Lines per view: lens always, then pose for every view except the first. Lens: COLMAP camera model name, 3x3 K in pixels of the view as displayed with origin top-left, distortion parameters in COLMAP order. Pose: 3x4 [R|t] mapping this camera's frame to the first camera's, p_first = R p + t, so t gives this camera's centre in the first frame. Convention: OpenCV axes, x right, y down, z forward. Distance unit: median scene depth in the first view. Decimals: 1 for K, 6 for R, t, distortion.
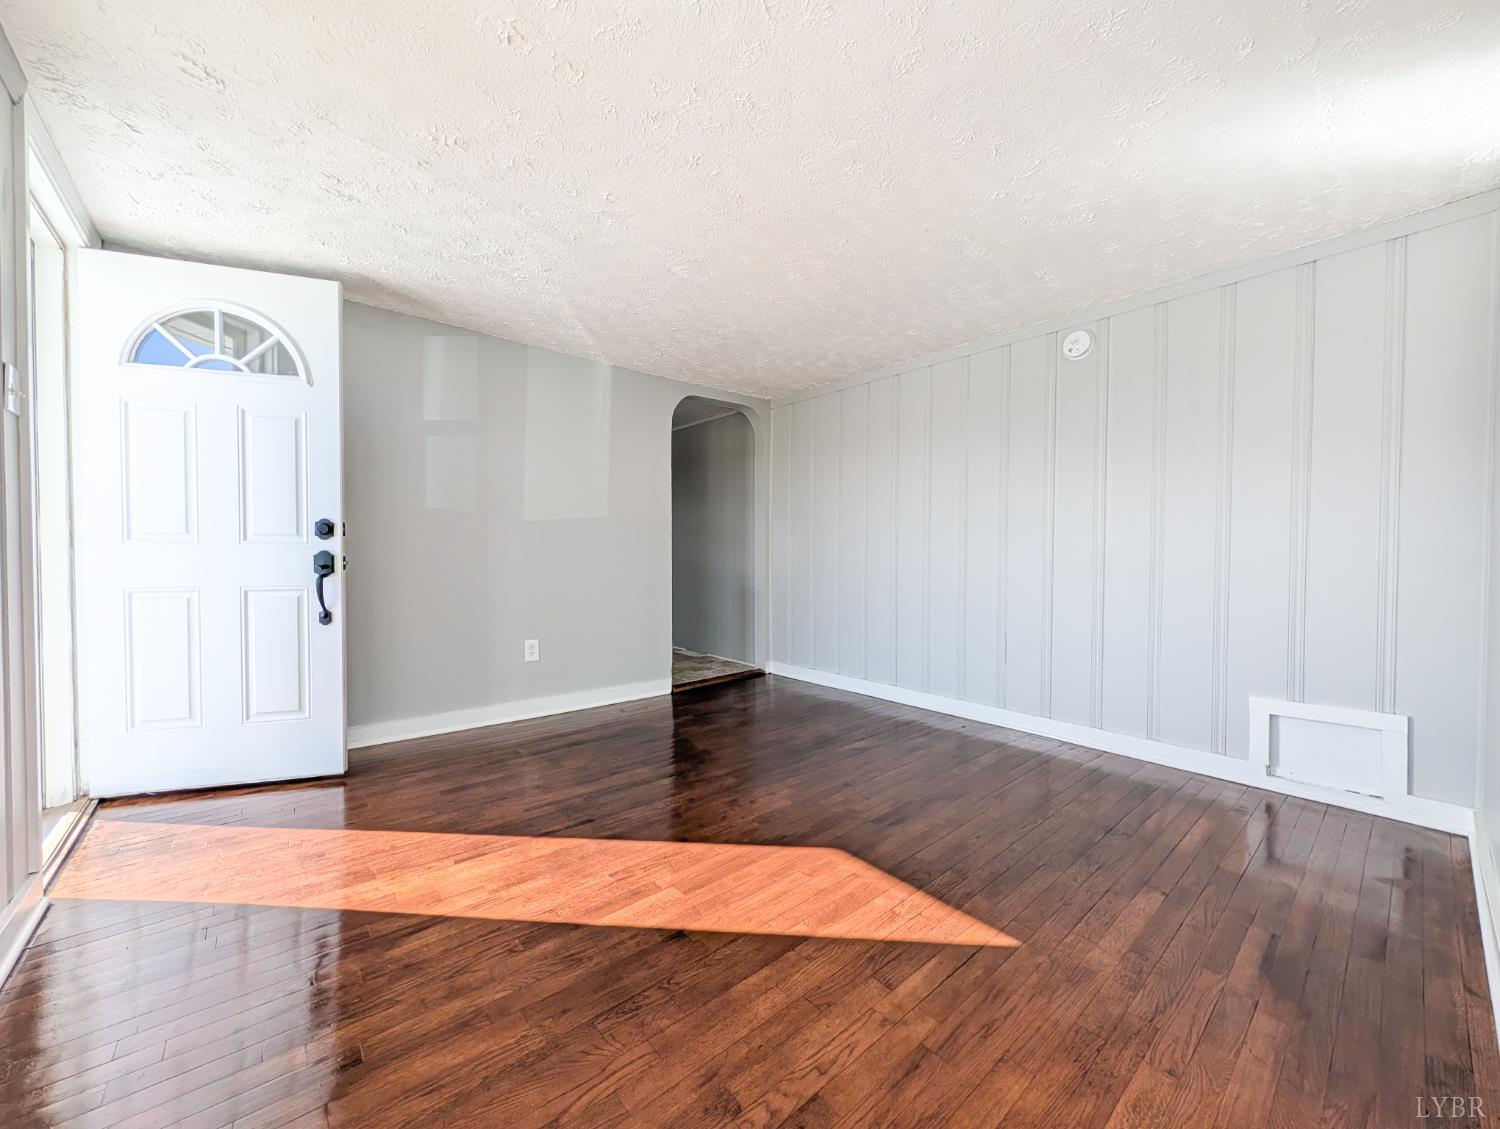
lens RADIAL K [[583.7, 0, 750.0], [0, 583.7, 564.5], [0, 0, 1]] dist [-0.002528, -0.000220]
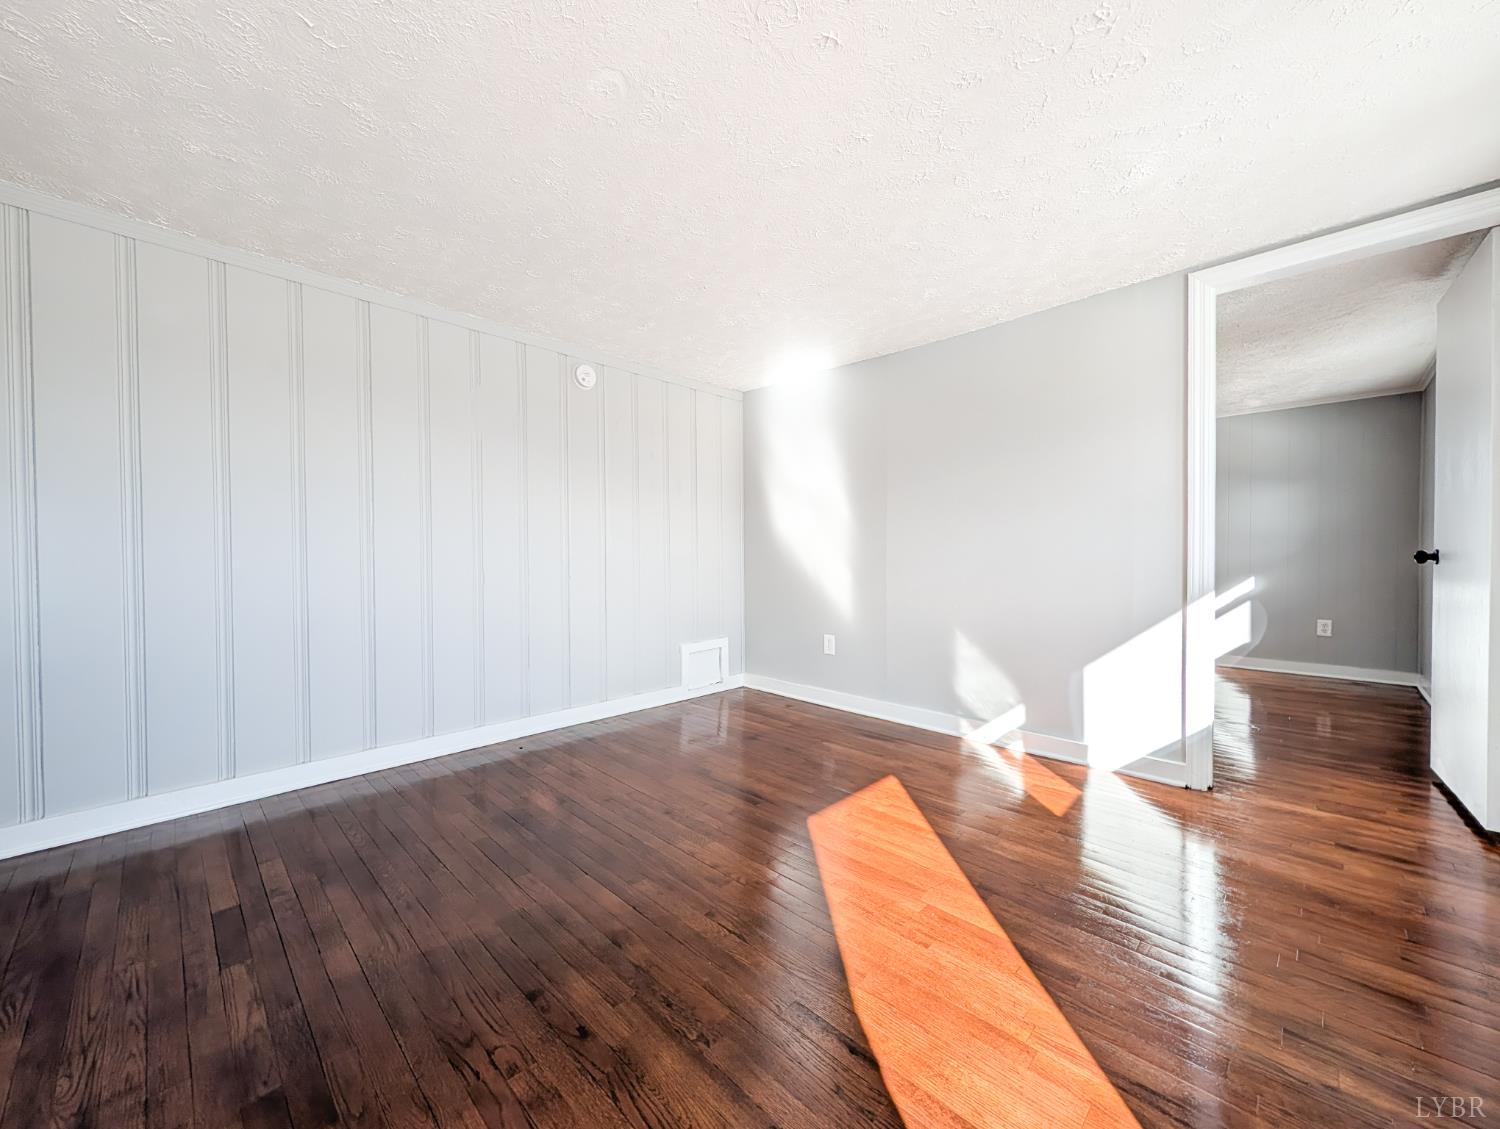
lens RADIAL K [[583.7, 0, 750.0], [0, 583.7, 564.5], [0, 0, 1]] dist [-0.002528, -0.000220]
pose [[-0.101551, -0.019753, 0.994634, -1.142368], [0.018775, 0.999587, 0.021768, -0.043838], [-0.994653, 0.020884, -0.101138, 1.459303]]
